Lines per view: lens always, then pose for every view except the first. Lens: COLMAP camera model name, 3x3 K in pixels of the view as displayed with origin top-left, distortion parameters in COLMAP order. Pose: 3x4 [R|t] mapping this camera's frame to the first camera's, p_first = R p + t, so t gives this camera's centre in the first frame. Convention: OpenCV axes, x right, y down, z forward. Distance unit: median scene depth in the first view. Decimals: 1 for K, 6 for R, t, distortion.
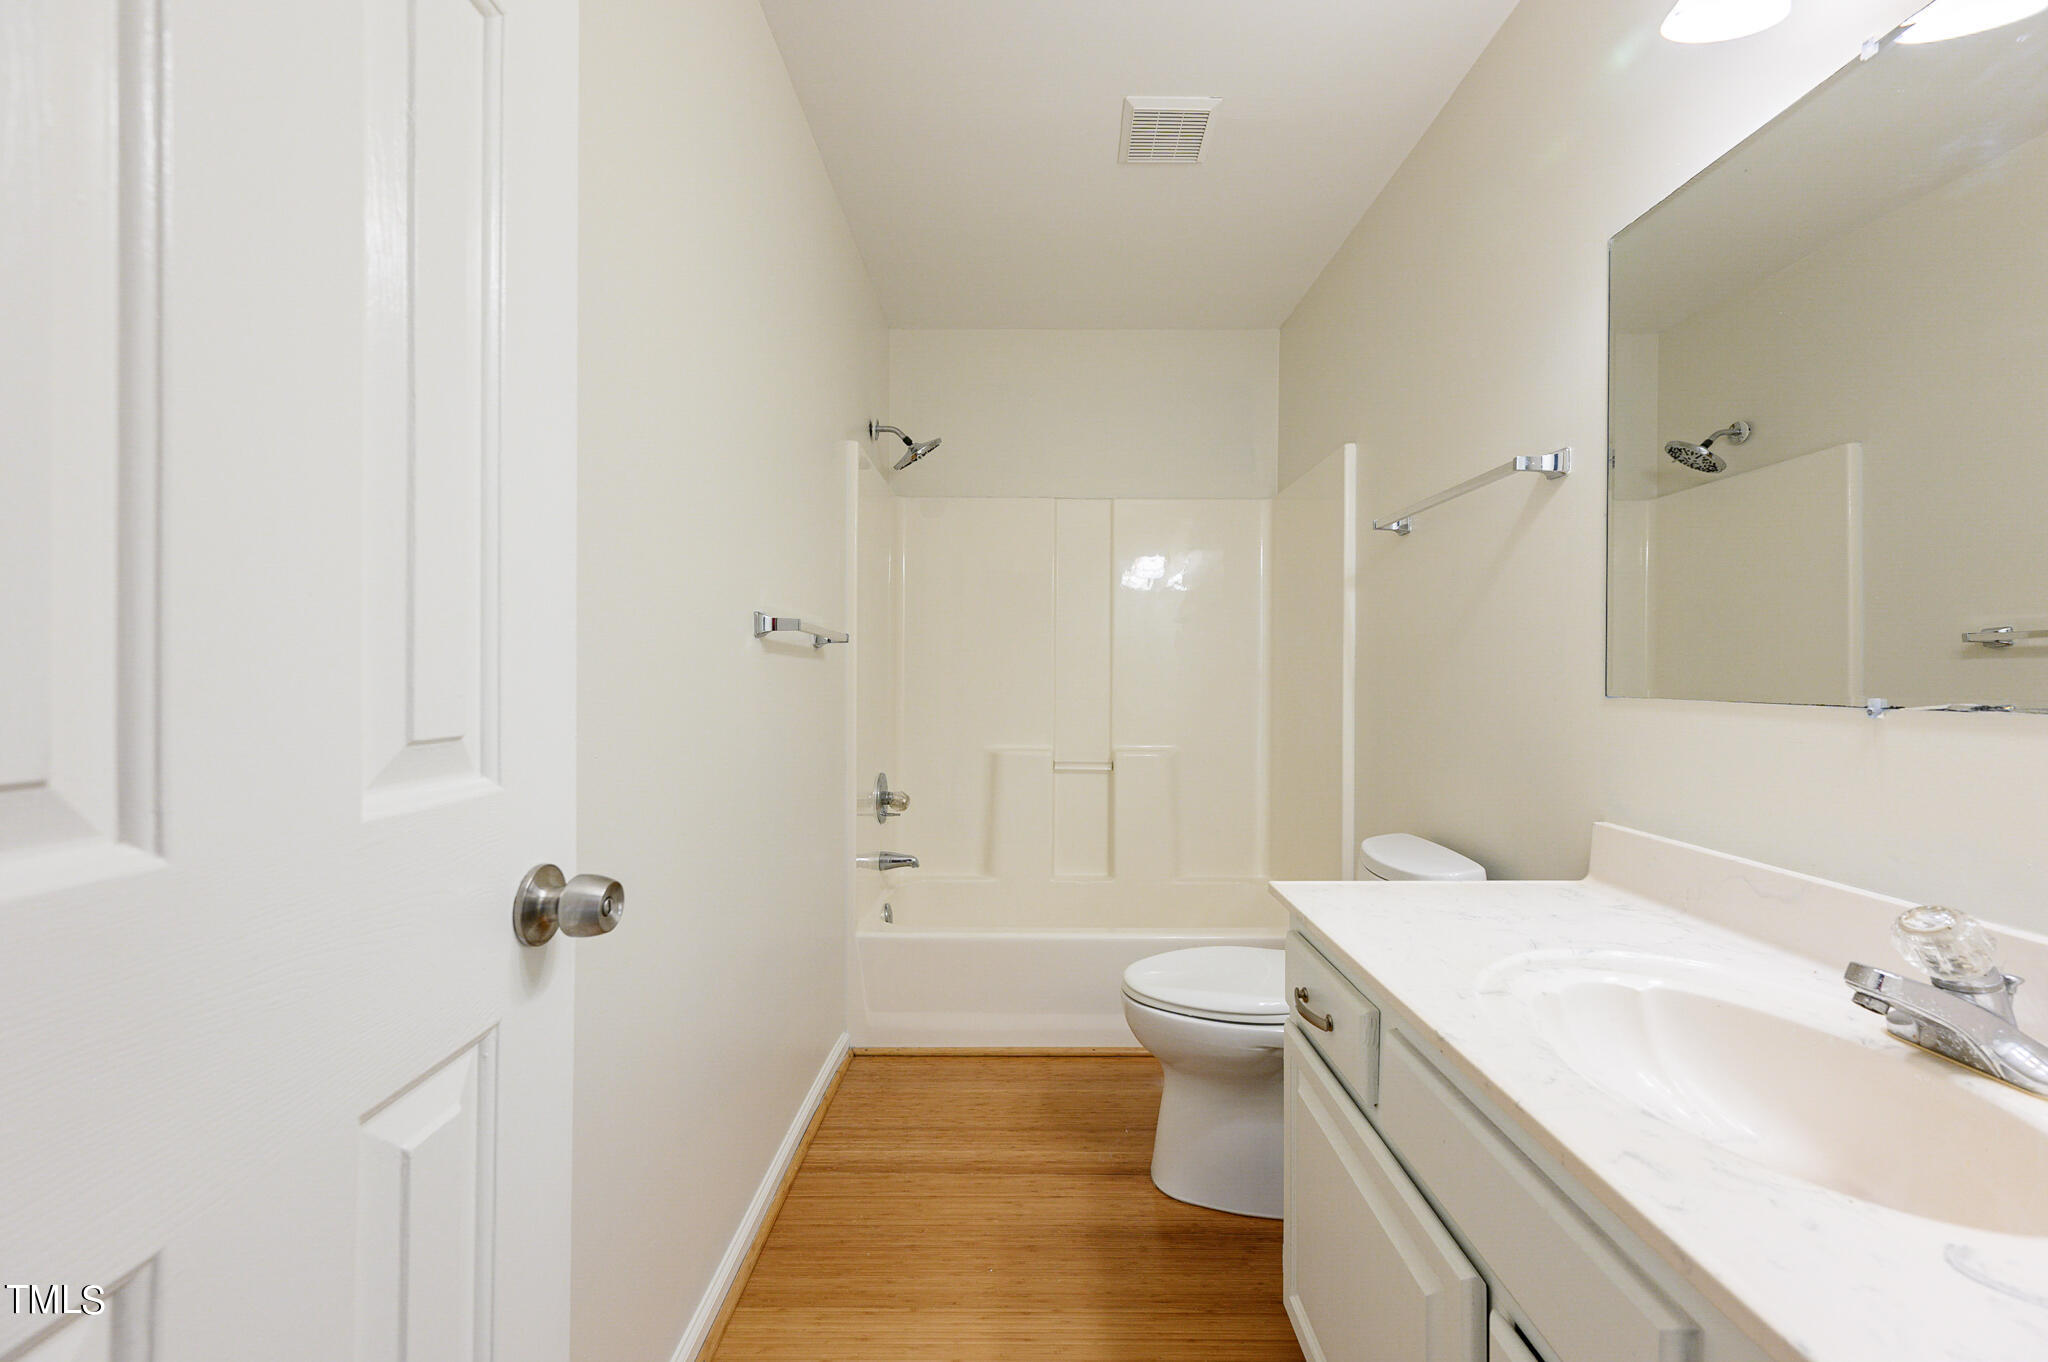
lens RADIAL K [[814.2, 0, 1012.8], [0, 814.2, 677.5], [0, 0, 1]] dist [0.002559, -0.000432]
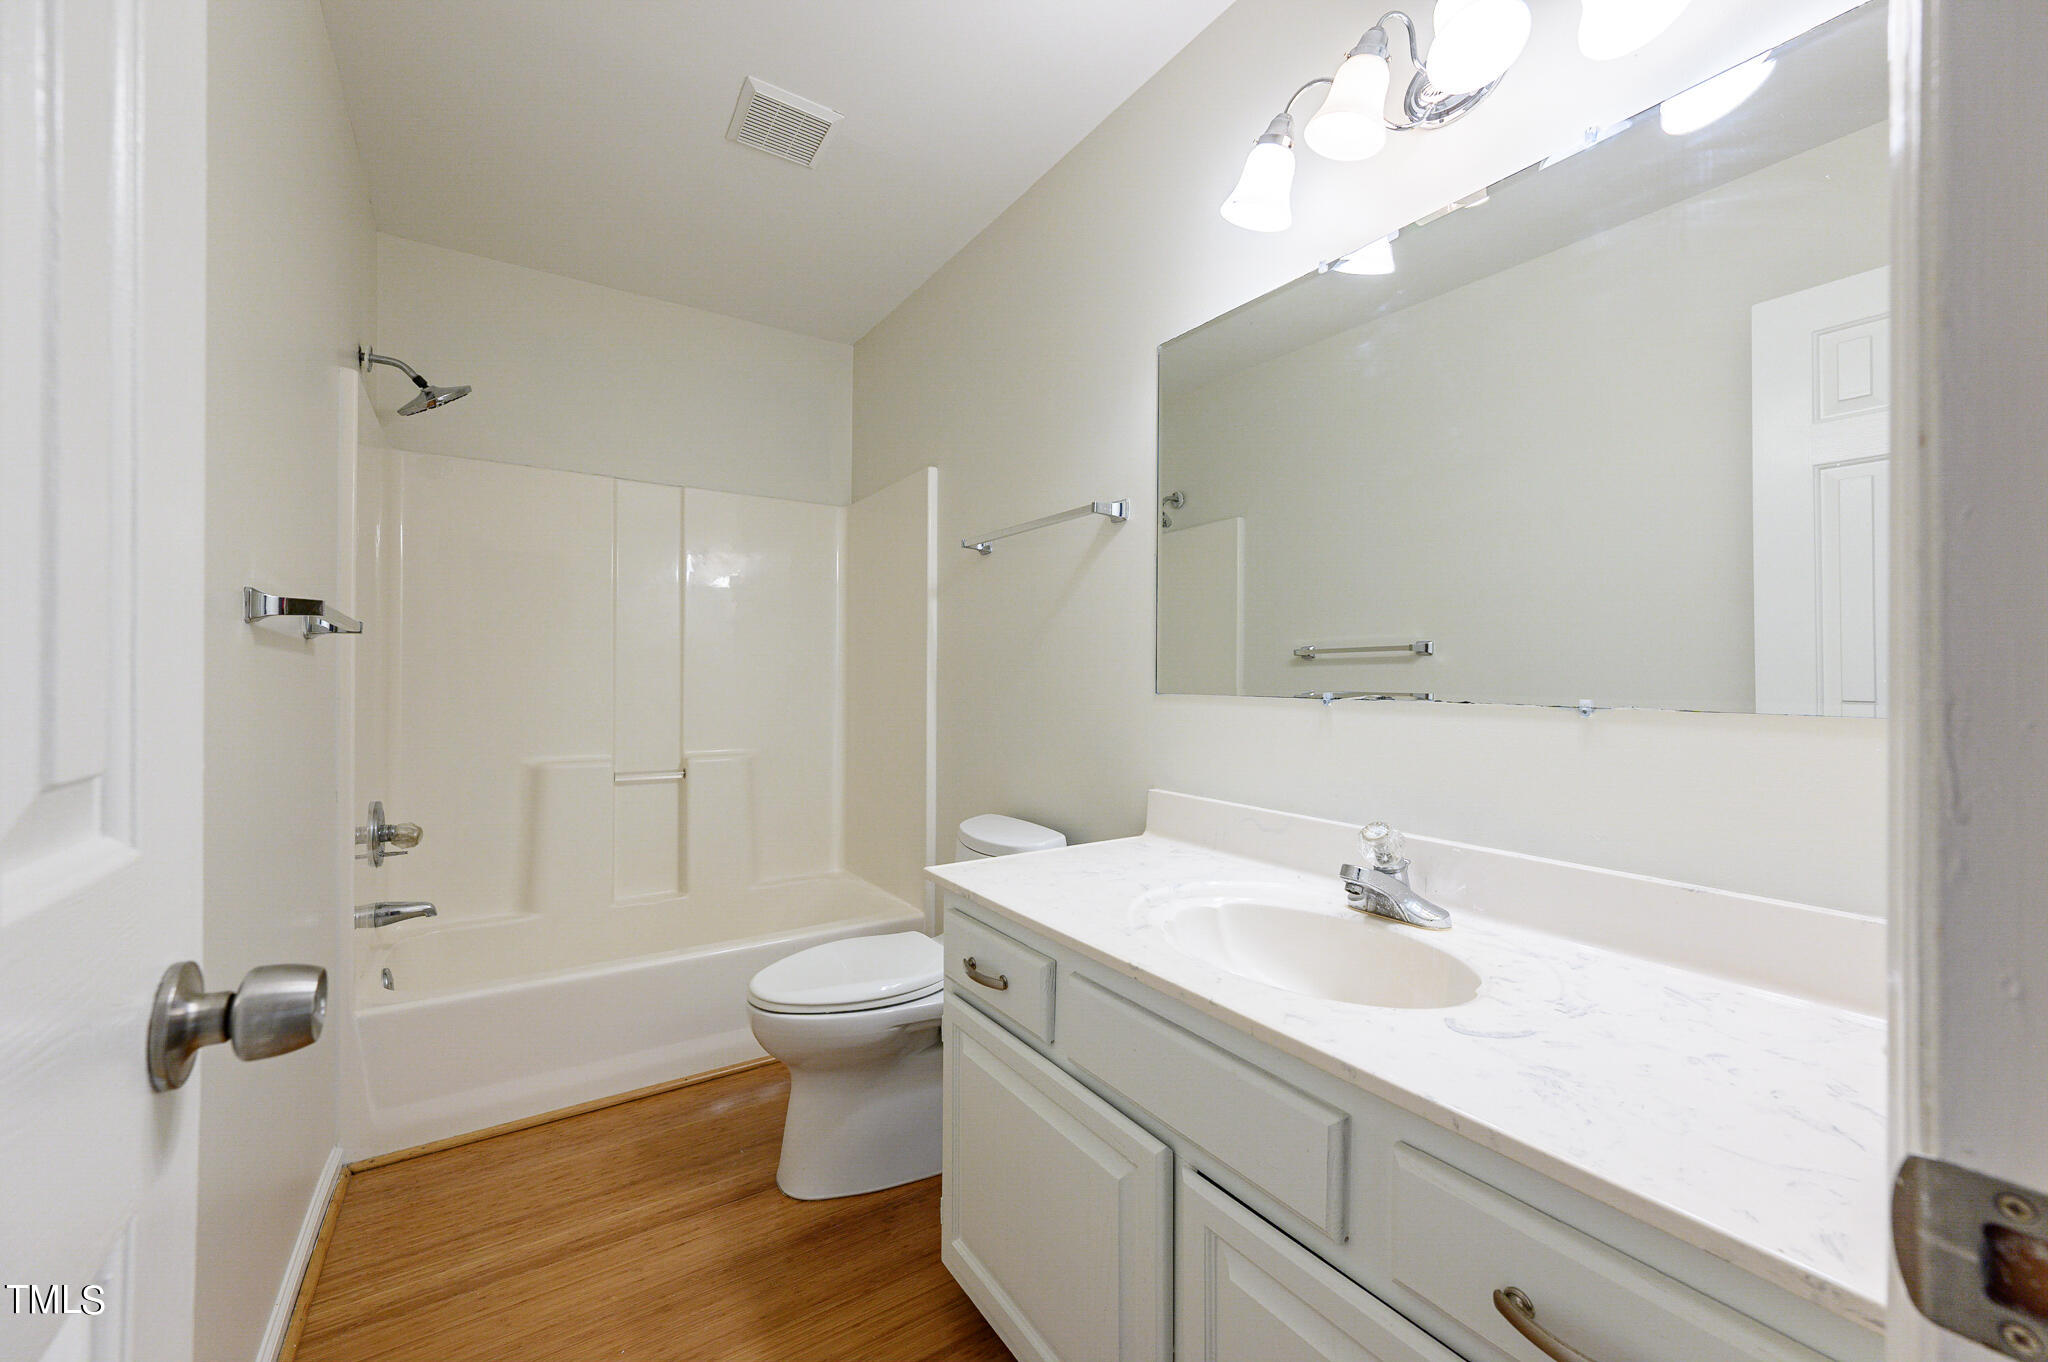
lens RADIAL K [[814.2, 0, 1006.6], [0, 814.2, 677.5], [0, 0, 1]] dist [0.002559, -0.000432]
pose [[0.832060, 0.000660, 0.554685, -0.154853], [0.000030, 0.999999, -0.001234, -0.000333], [-0.554685, 0.001043, 0.832060, 0.032656]]
